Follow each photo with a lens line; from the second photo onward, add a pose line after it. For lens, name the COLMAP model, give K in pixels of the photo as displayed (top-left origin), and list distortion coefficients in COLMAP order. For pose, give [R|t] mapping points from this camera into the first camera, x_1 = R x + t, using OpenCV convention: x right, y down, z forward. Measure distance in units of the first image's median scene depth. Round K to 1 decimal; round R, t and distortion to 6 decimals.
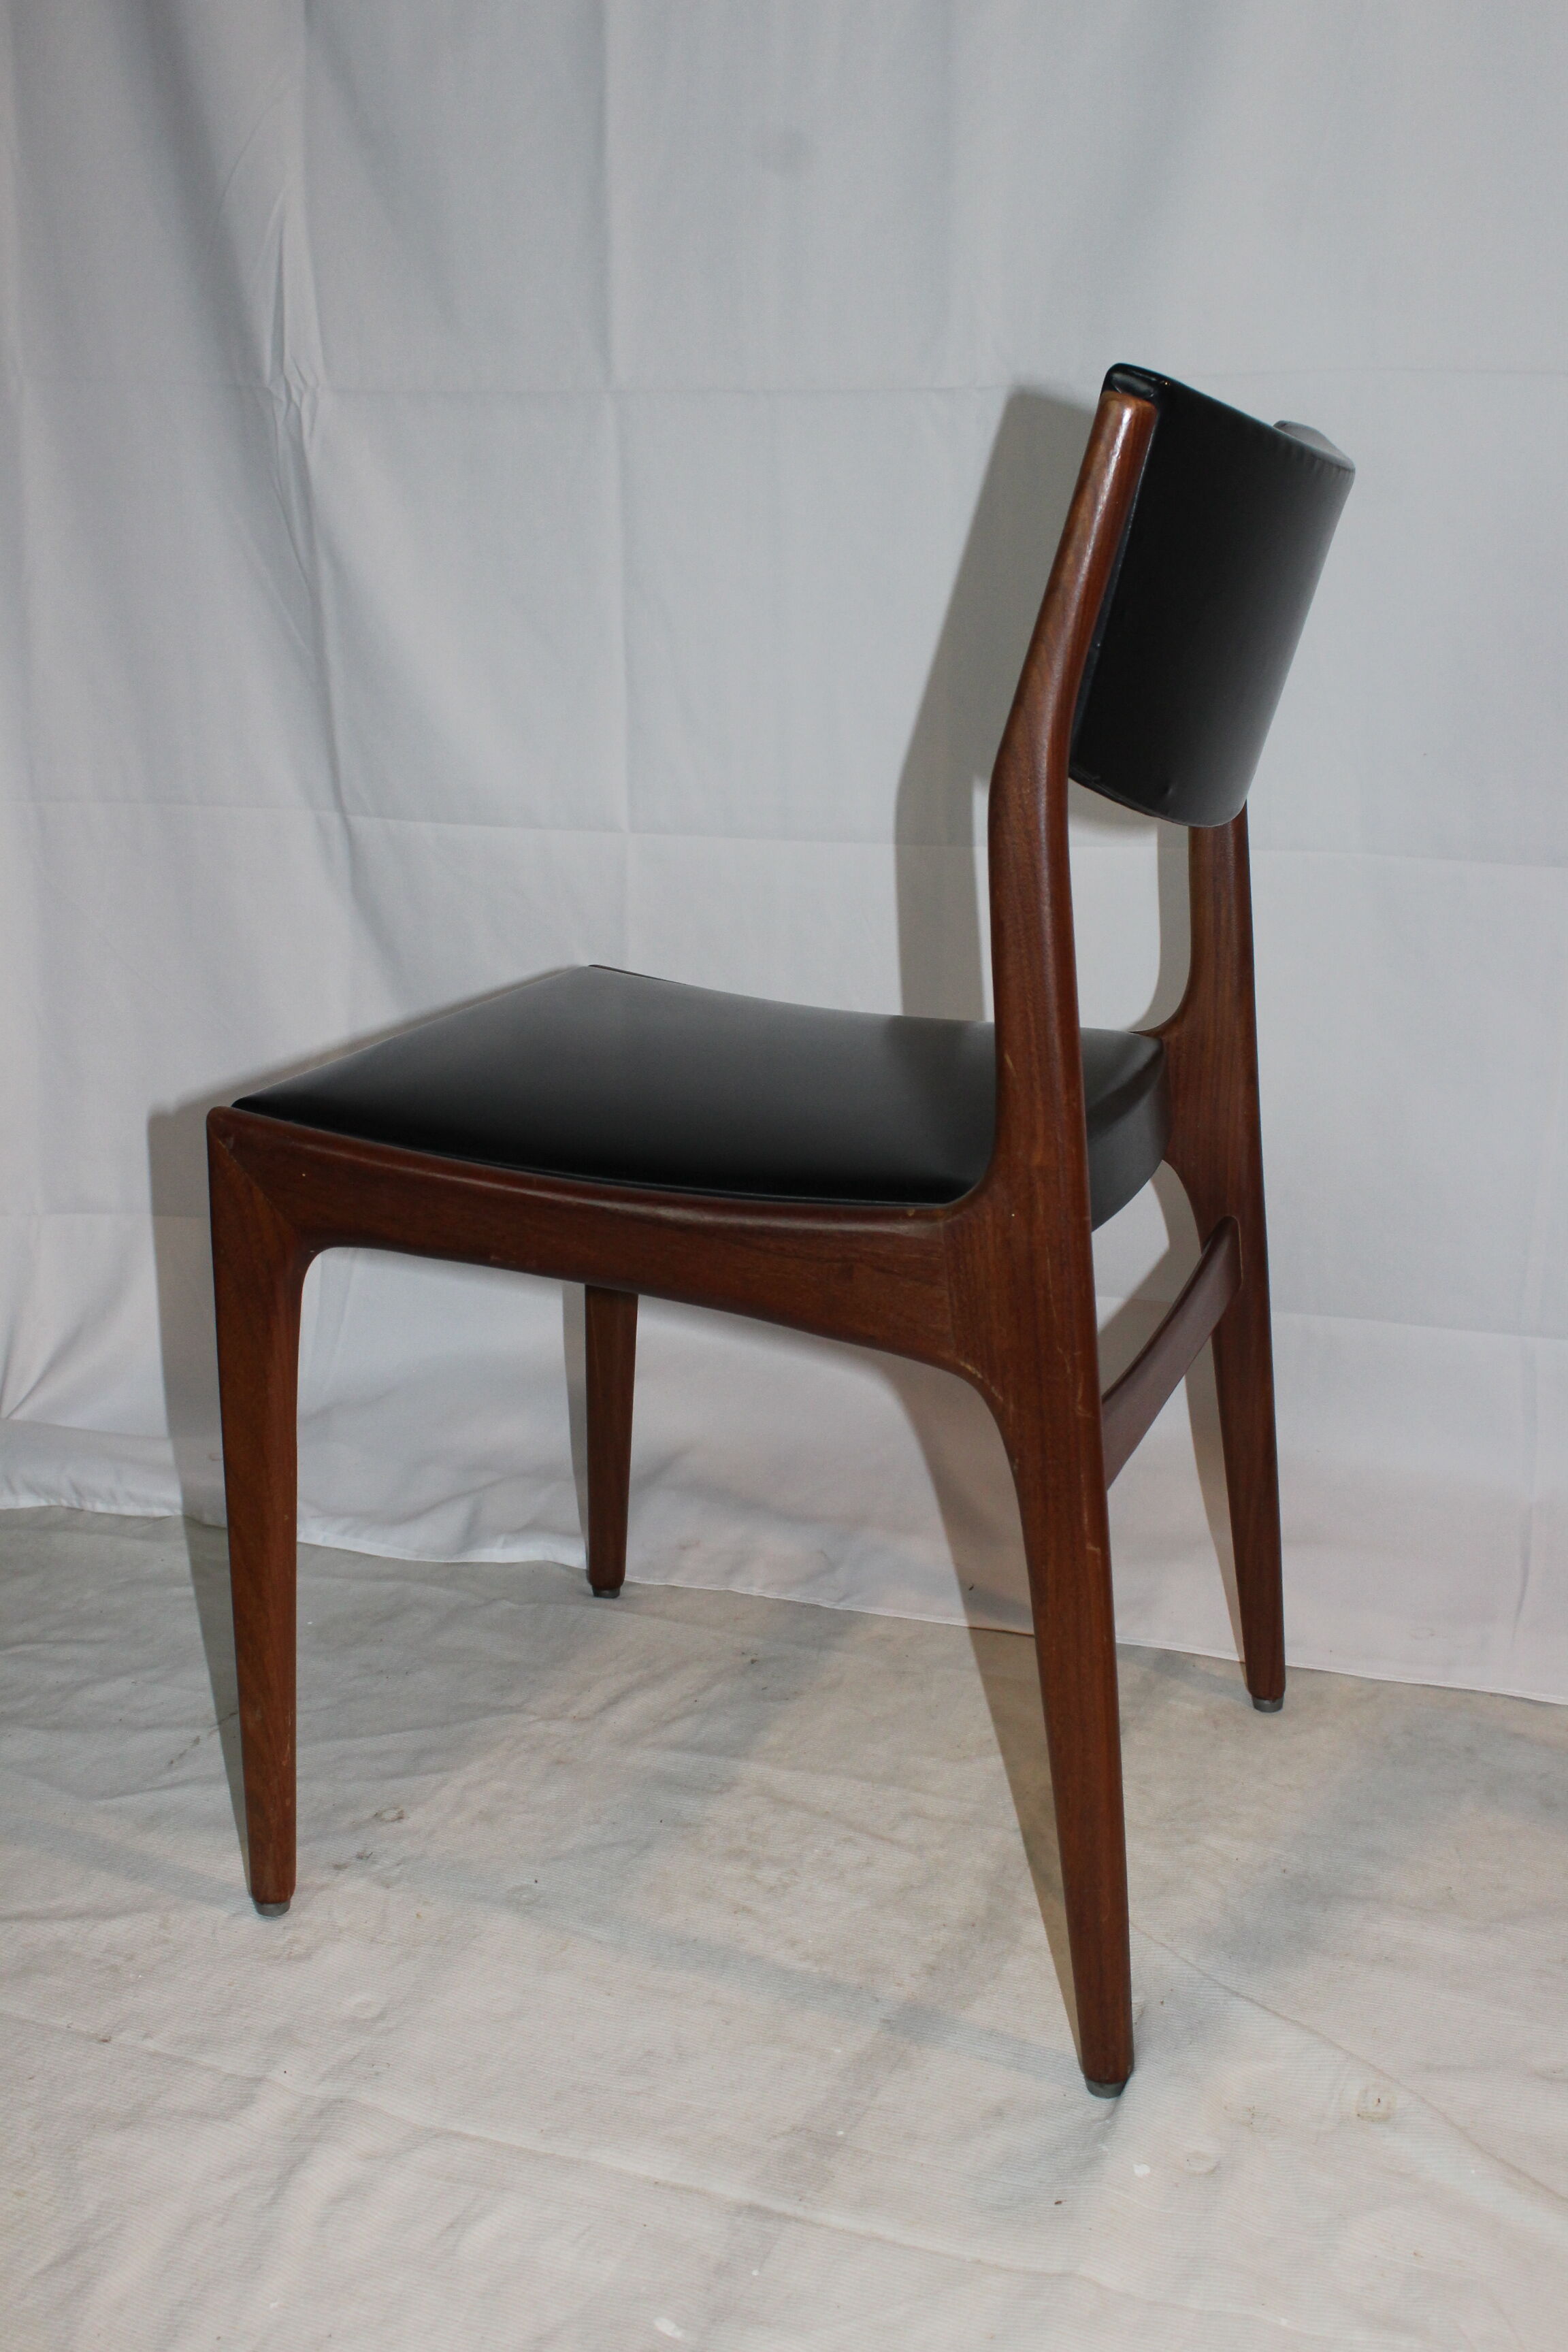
lens RADIAL K [[2416.8, 0, 784.0], [0, 2416.8, 1176.0], [0, 0, 1]] dist [-0.125393, 0.141316]
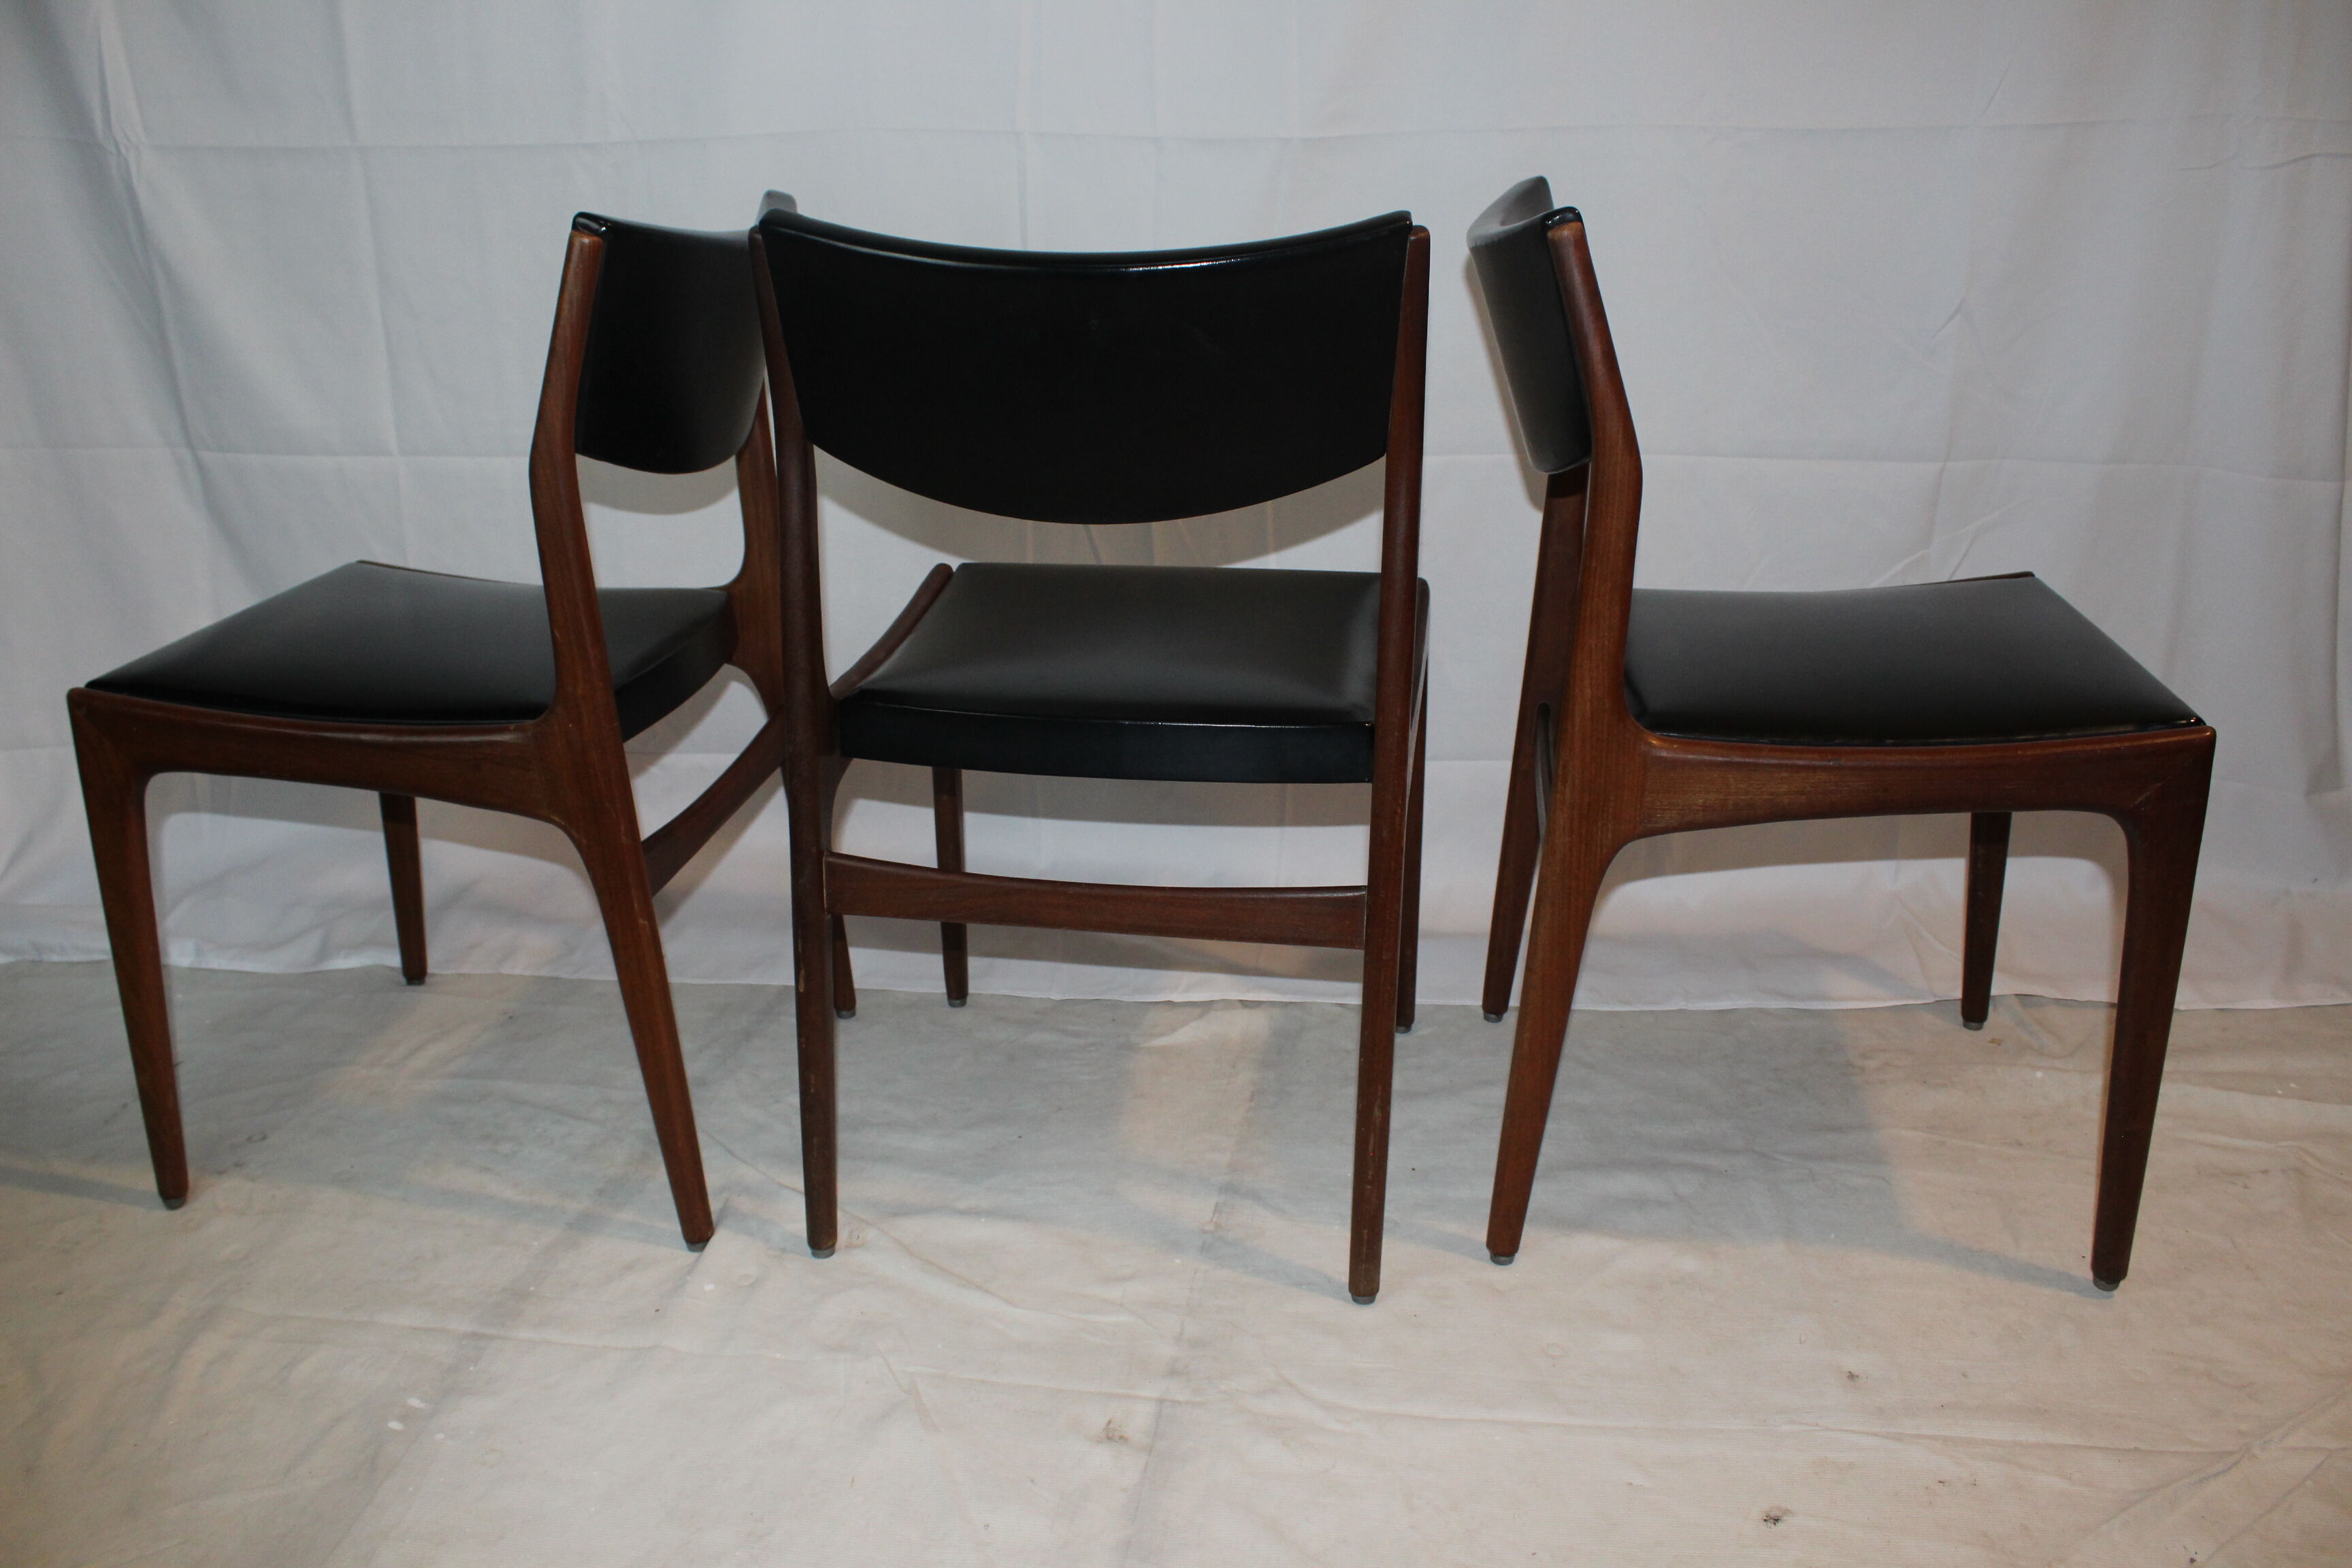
lens RADIAL K [[1972.2, 0, 1156.6], [0, 1972.2, 782.8], [0, 0, 1]] dist [-0.163002, 0.146415]
pose [[0.973132, -0.077682, 0.216747, 0.153702], [0.060642, 0.994602, 0.084200, -0.025771], [-0.222118, -0.068793, 0.972590, -0.307430]]
